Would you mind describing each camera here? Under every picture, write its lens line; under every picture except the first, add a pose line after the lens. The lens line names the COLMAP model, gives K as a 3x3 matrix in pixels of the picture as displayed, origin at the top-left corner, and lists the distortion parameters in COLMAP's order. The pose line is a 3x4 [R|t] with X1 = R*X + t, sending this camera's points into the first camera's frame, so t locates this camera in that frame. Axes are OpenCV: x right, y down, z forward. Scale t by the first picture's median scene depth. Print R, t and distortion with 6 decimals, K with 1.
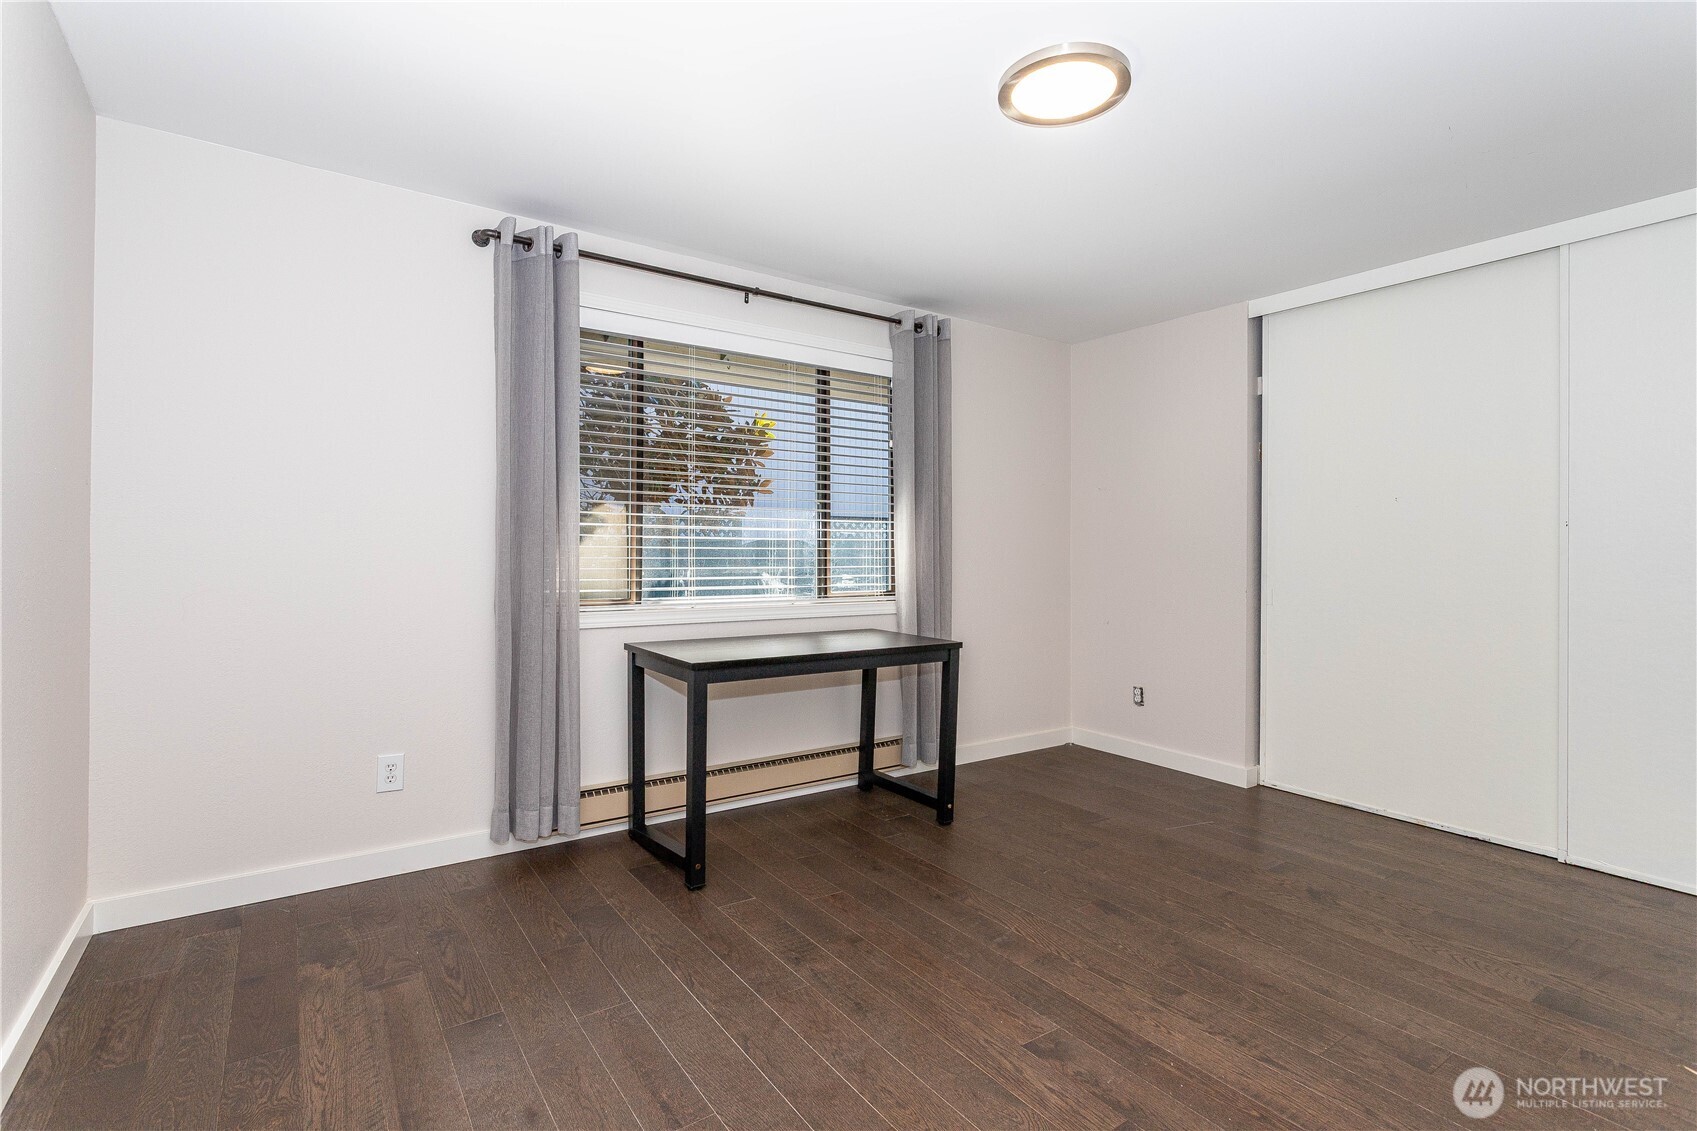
lens RADIAL K [[793.4, 0, 840.4], [0, 793.4, 549.0], [0, 0, 1]] dist [-0.008193, -0.000278]
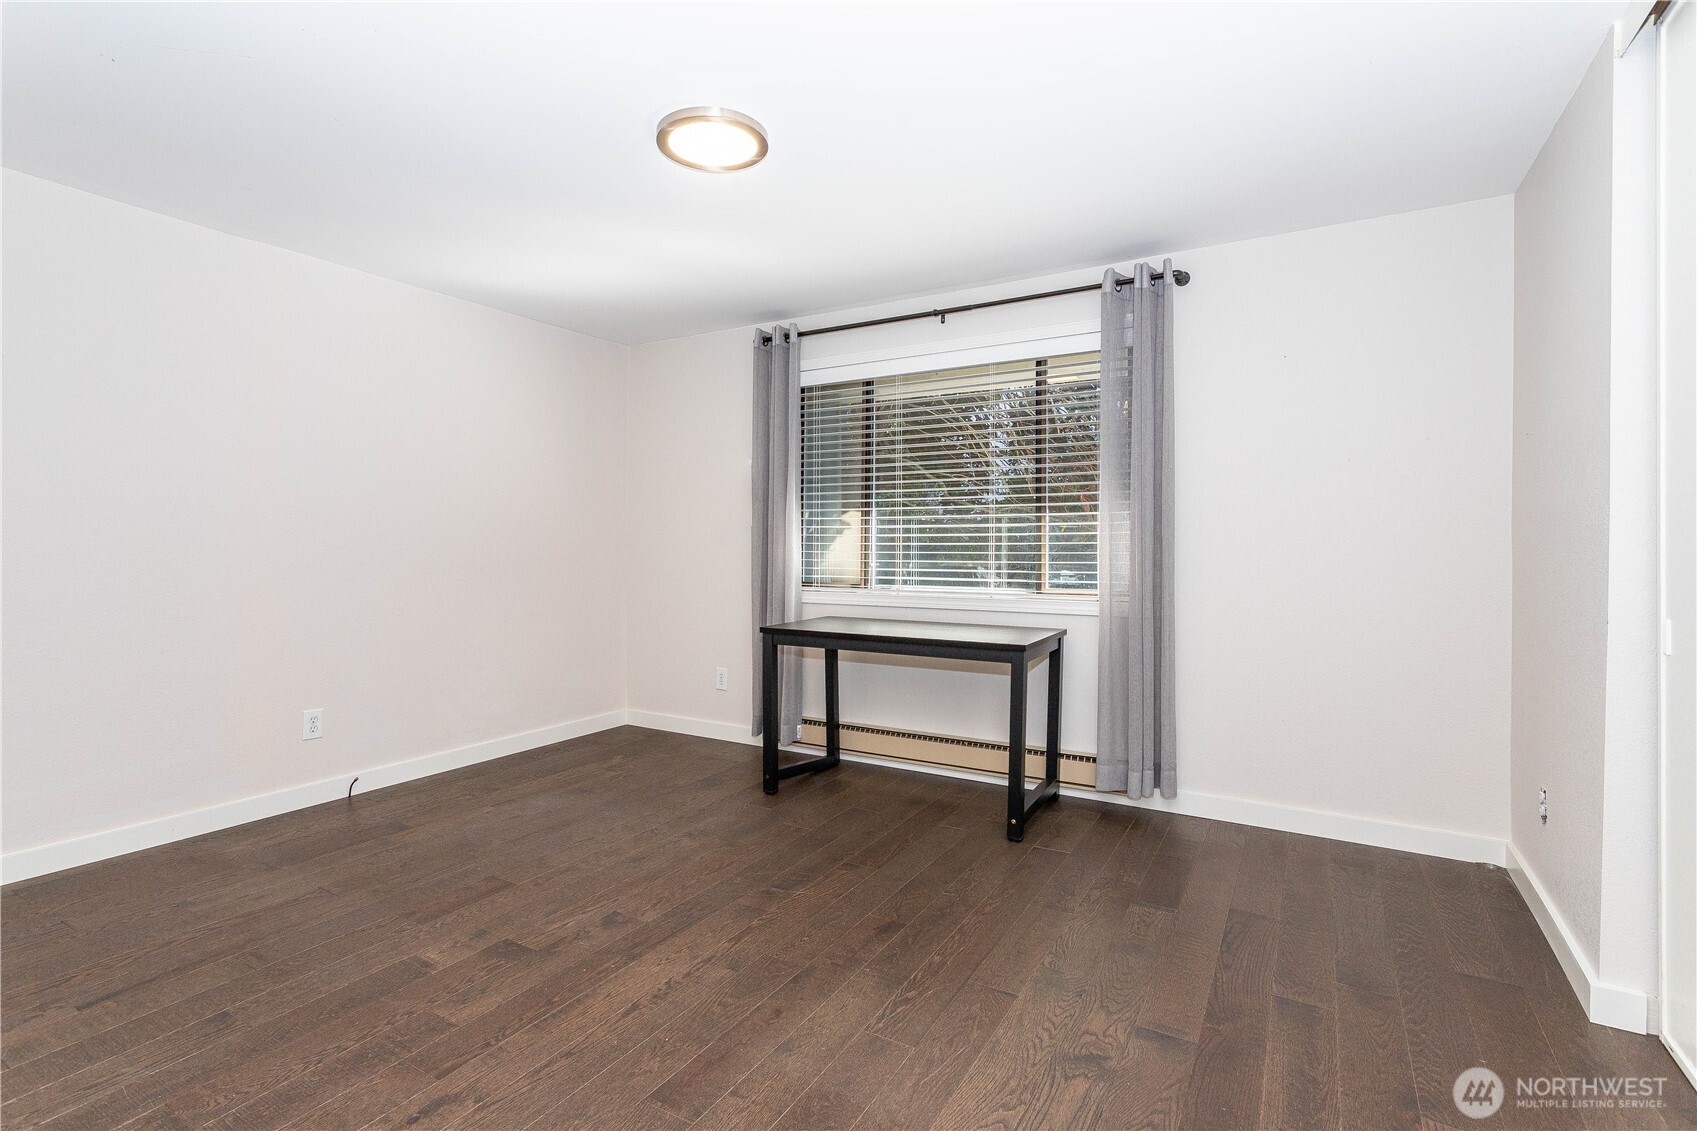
lens RADIAL K [[800.9, 0, 841.5], [0, 800.9, 549.0], [0, 0, 1]] dist [0.002386, 0.001911]
pose [[0.424152, -0.000514, -0.905591, 0.907764], [0.005953, 0.999980, 0.002221, 0.003090], [0.905571, -0.006333, 0.424147, 0.427187]]
